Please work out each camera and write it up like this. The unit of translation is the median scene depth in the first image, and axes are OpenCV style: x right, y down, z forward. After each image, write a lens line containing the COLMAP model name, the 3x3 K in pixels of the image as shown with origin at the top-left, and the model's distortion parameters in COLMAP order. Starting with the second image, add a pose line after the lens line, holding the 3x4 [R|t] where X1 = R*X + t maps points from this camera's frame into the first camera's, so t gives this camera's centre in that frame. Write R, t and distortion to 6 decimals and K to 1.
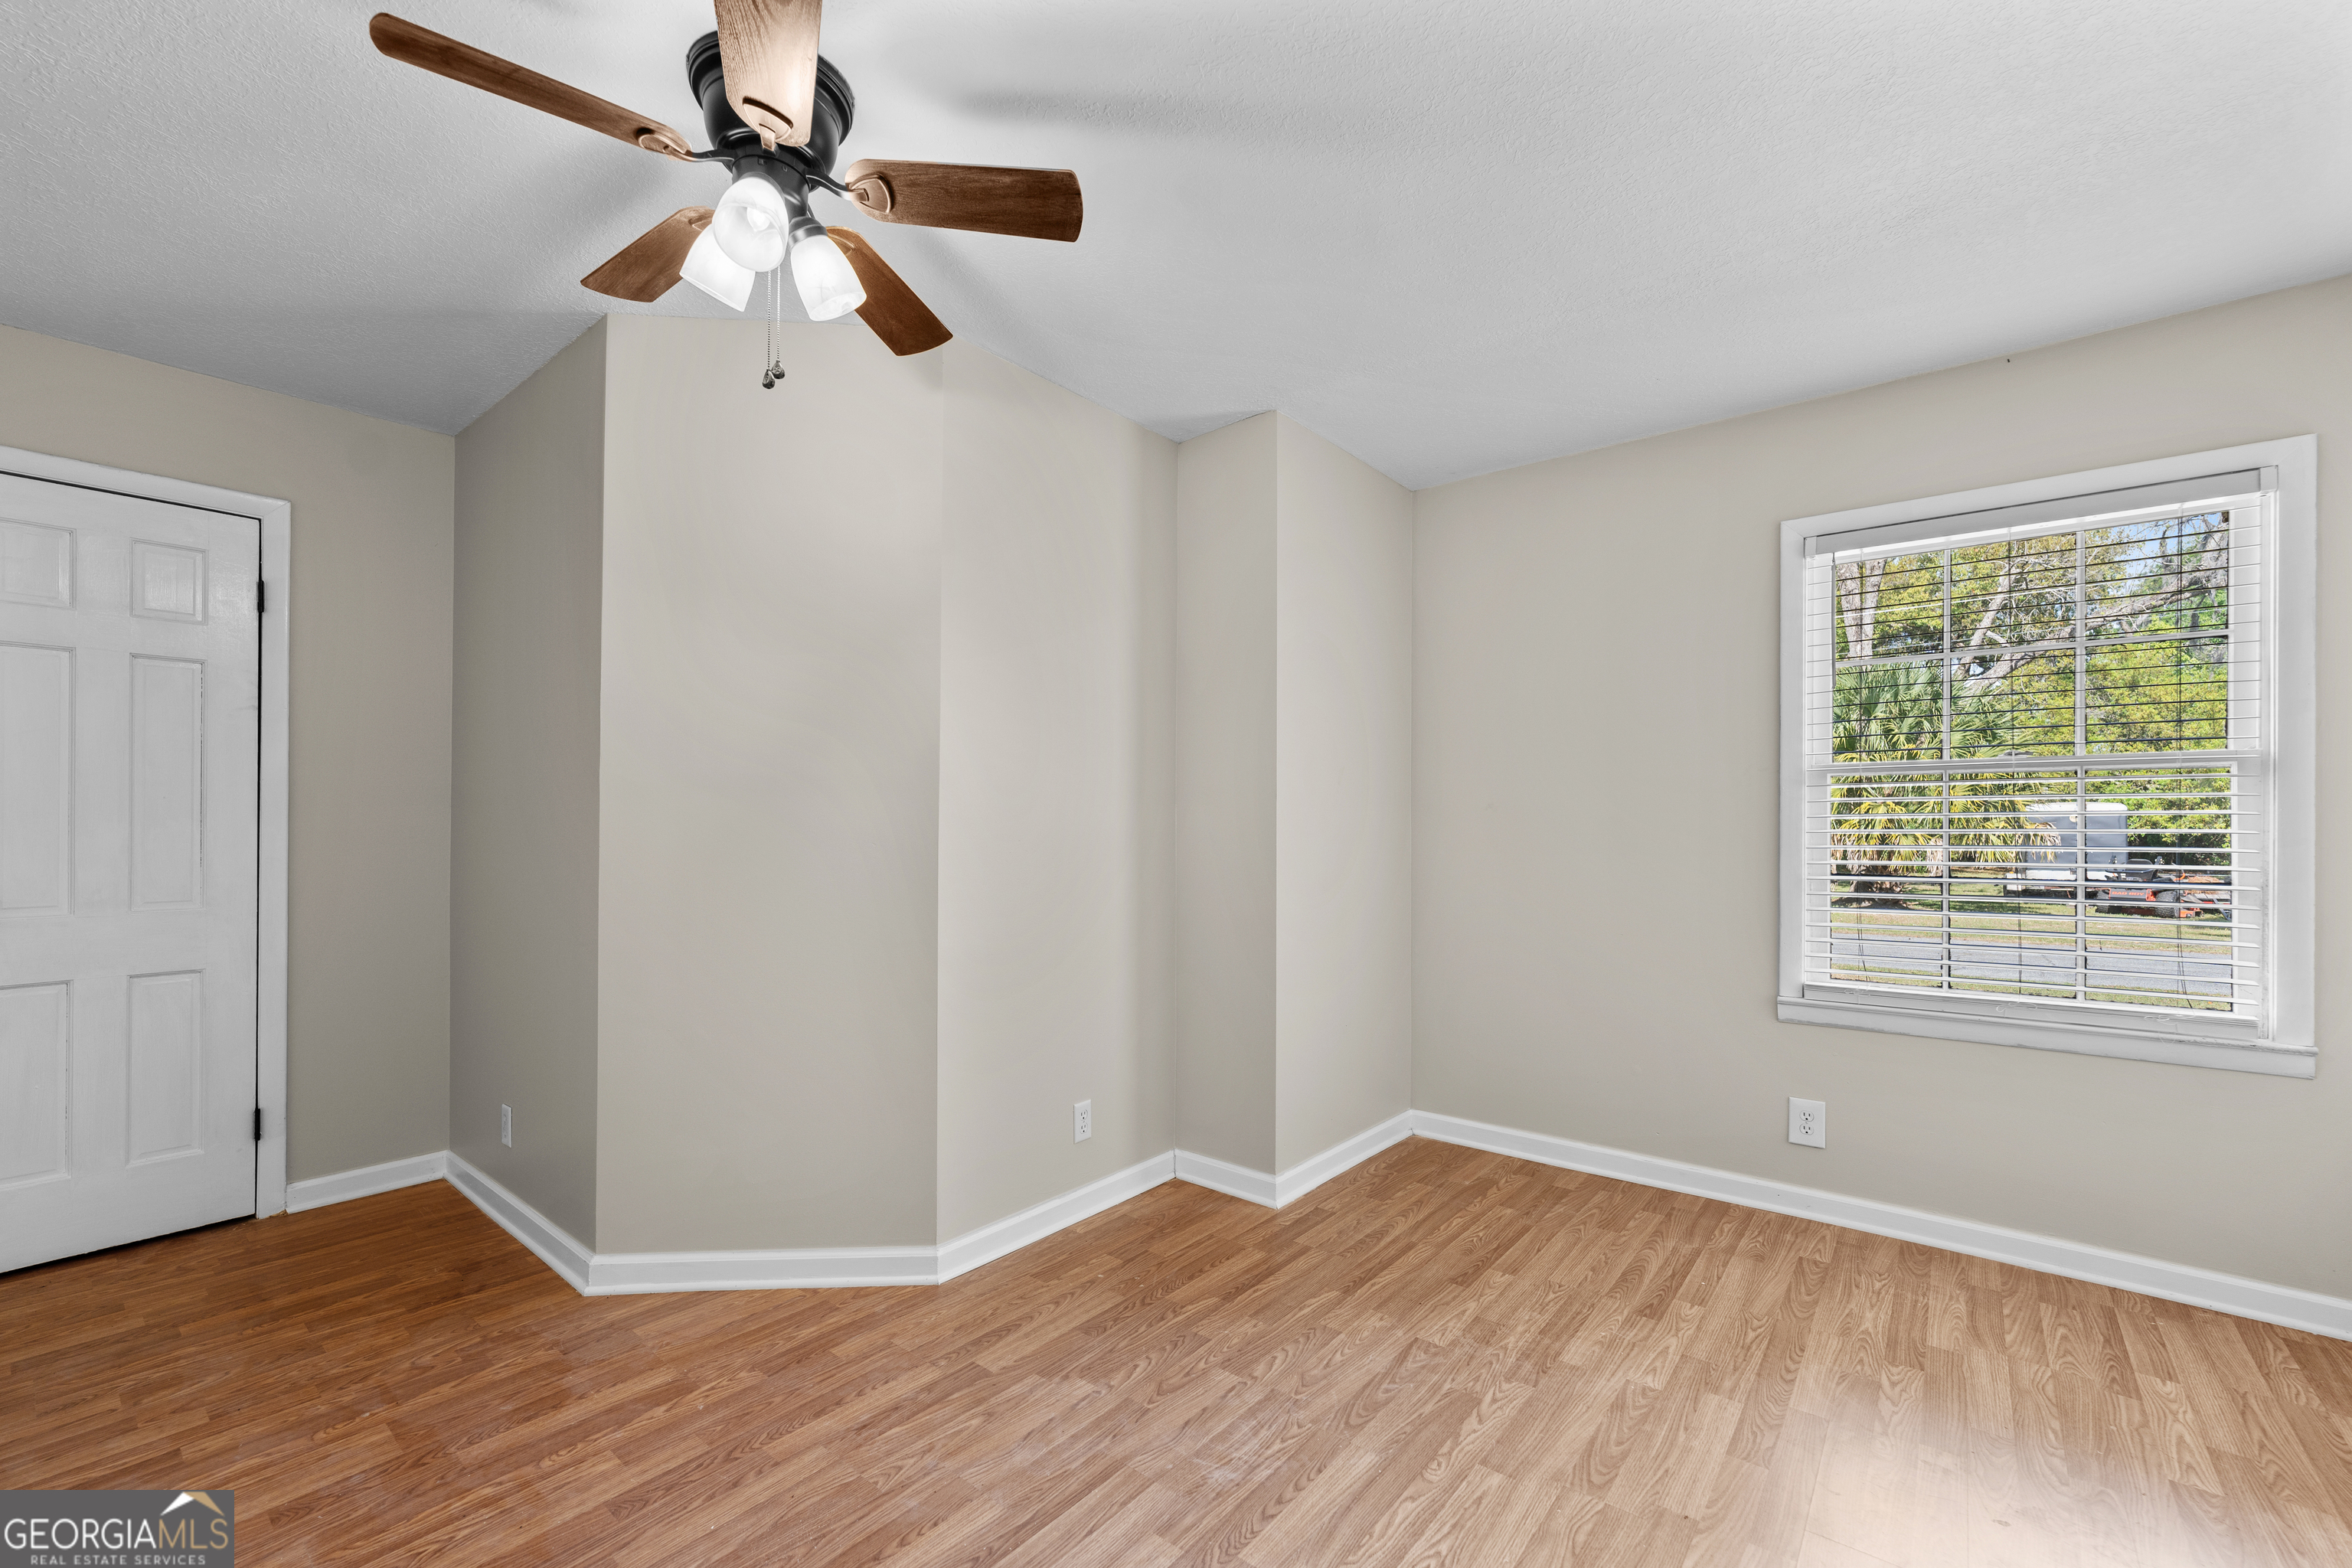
lens RADIAL K [[961.3, 0, 1171.7], [0, 961.3, 825.6], [0, 0, 1]] dist [-0.002684, -0.000248]
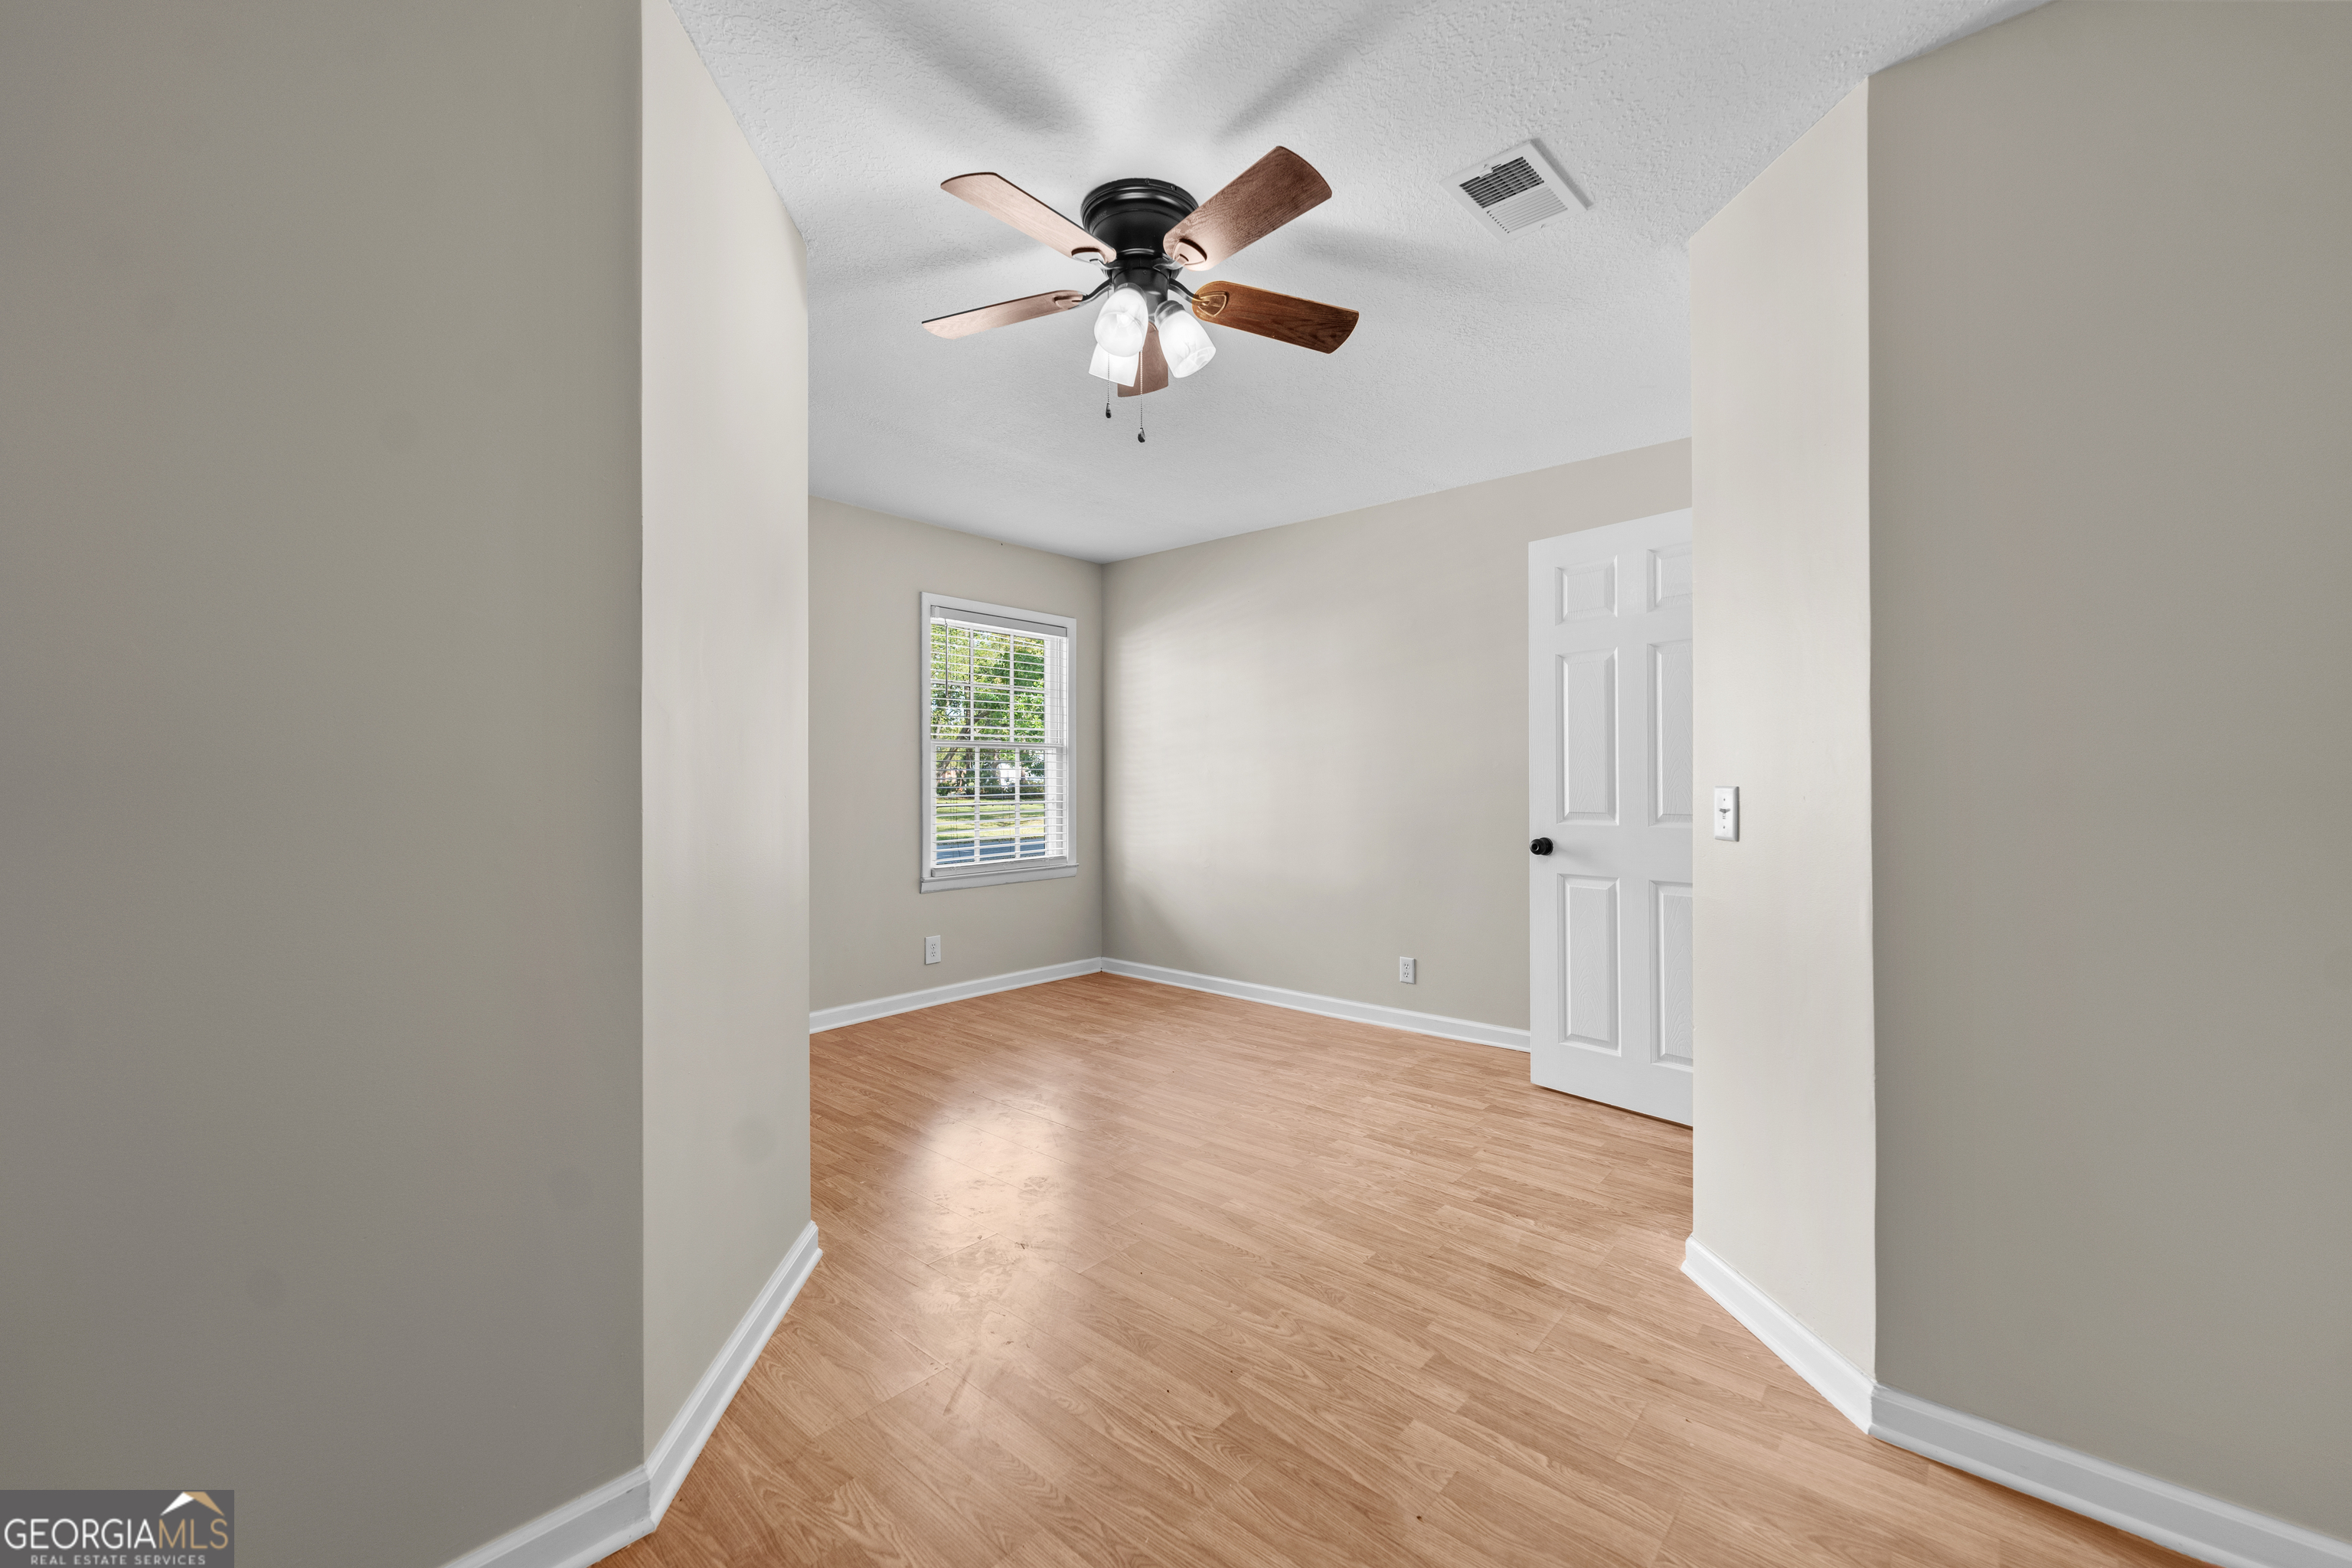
lens RADIAL K [[967.7, 0, 1174.2], [0, 967.7, 757.5], [0, 0, 1]] dist [-0.002228, -0.000247]
pose [[0.008255, 0.023014, 0.999701, -1.100753], [-0.002758, 0.999732, -0.022992, 0.008986], [-0.999962, -0.002567, 0.008316, 0.591838]]
